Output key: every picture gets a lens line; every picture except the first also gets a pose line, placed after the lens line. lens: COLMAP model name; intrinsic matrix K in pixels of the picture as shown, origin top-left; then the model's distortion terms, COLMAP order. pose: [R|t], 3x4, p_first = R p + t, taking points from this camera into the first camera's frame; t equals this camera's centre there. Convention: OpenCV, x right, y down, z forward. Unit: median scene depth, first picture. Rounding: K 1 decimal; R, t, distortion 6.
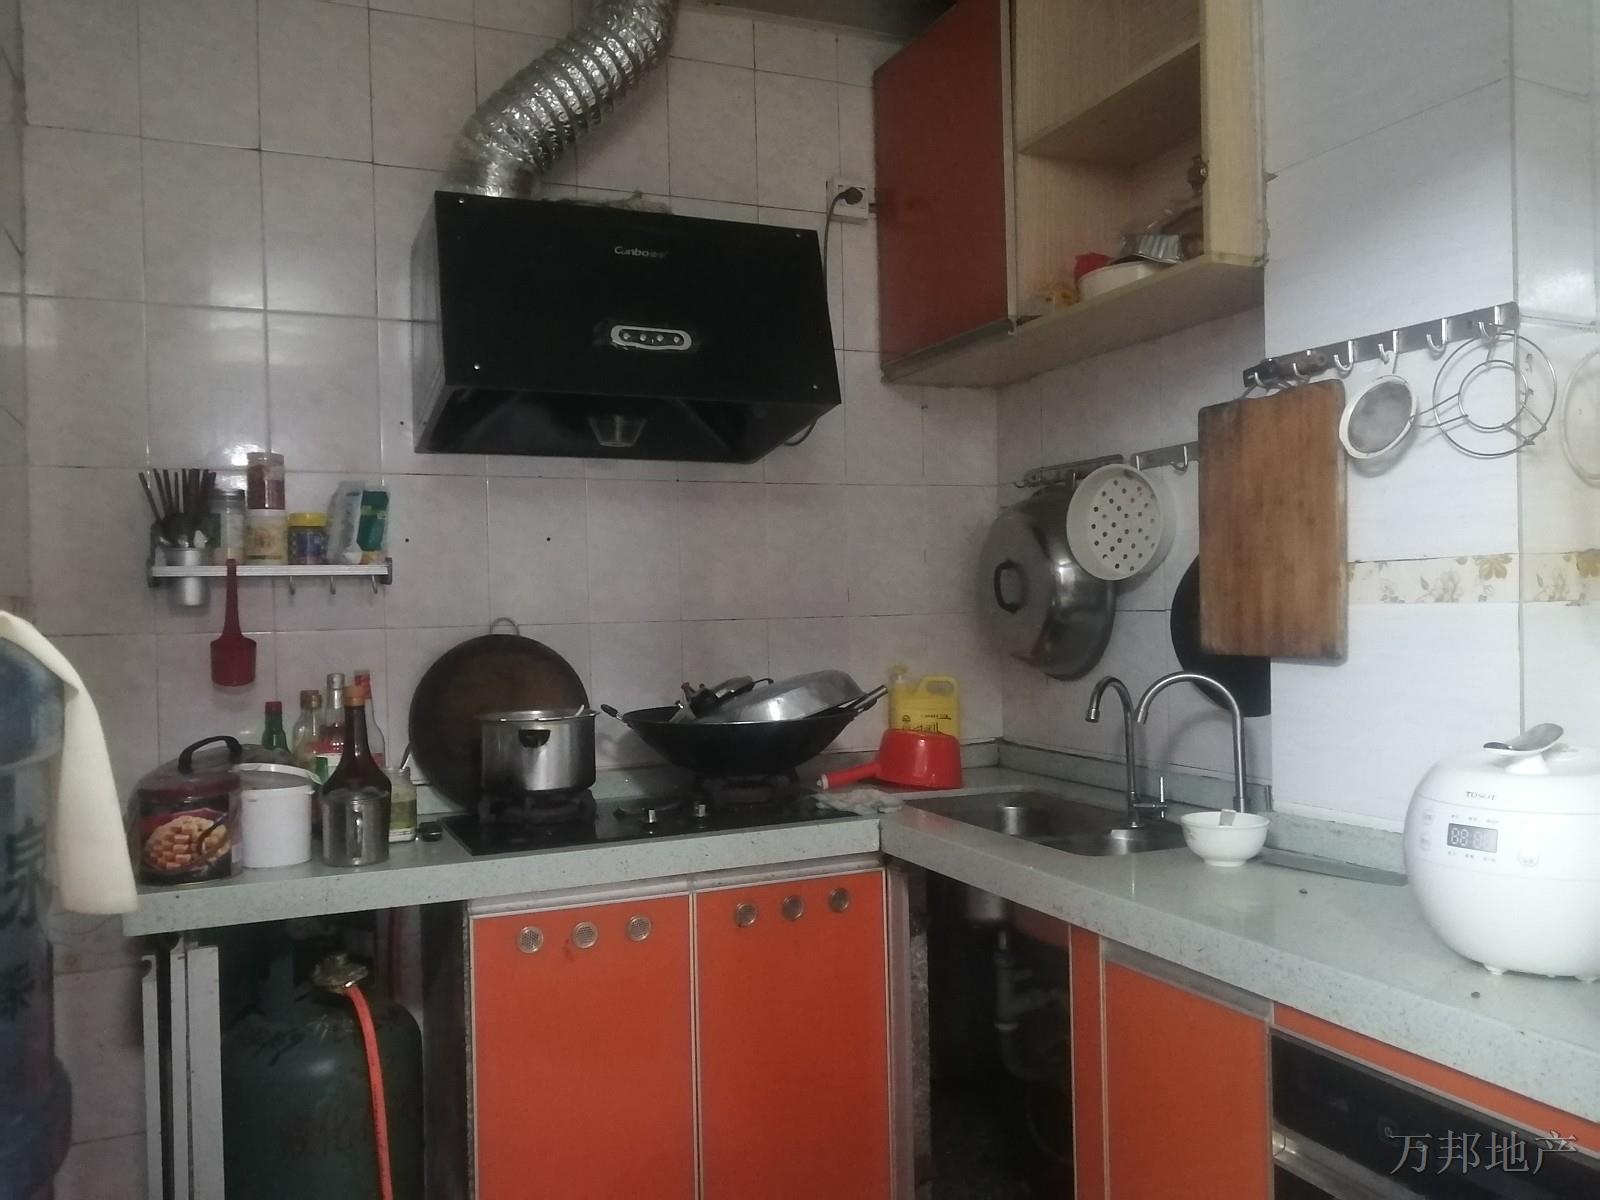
lens RADIAL K [[1264.2, 0, 801.0], [0, 1264.2, 604.1], [0, 0, 1]] dist [-0.017582, 0.005444]
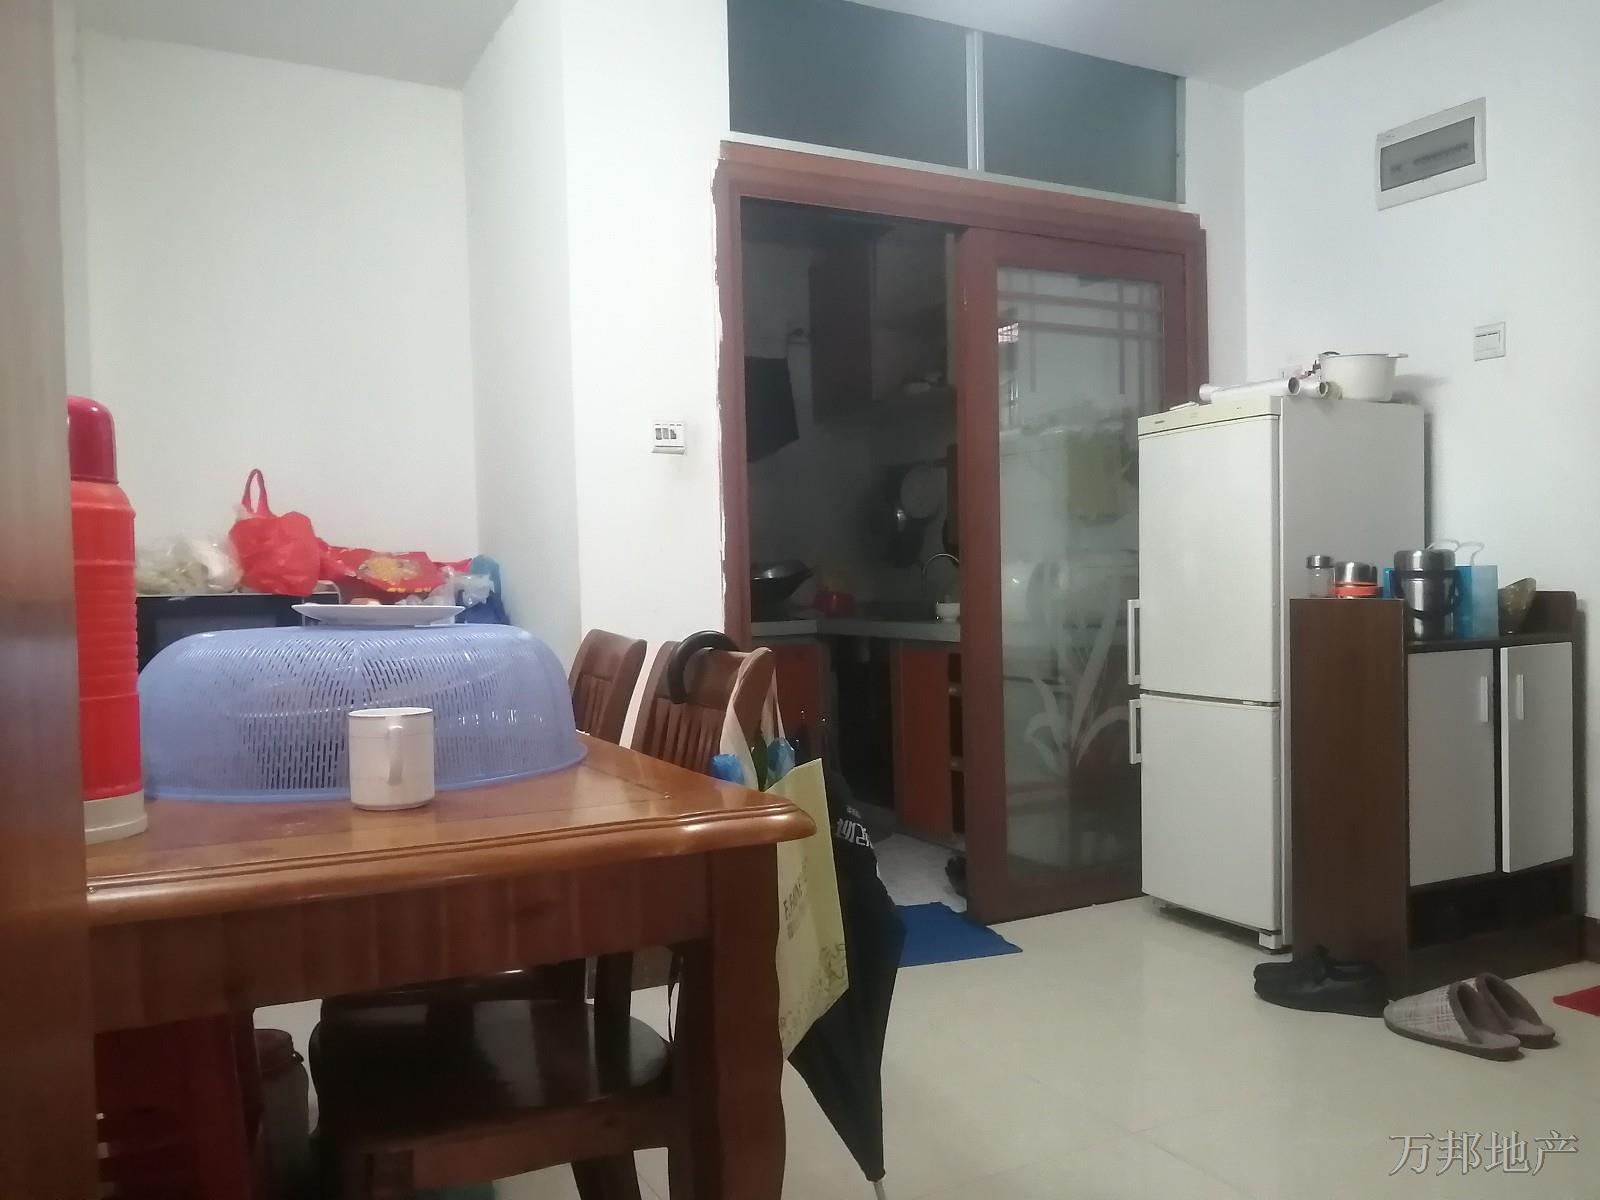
lens RADIAL K [[1264.2, 0, 800.1], [0, 1264.2, 598.2], [0, 0, 1]] dist [-0.017582, 0.005444]
pose [[0.997276, -0.005067, 0.073587, -0.128615], [0.004391, 0.999947, 0.009347, 0.101396], [-0.073630, -0.008998, 0.997245, -1.216152]]
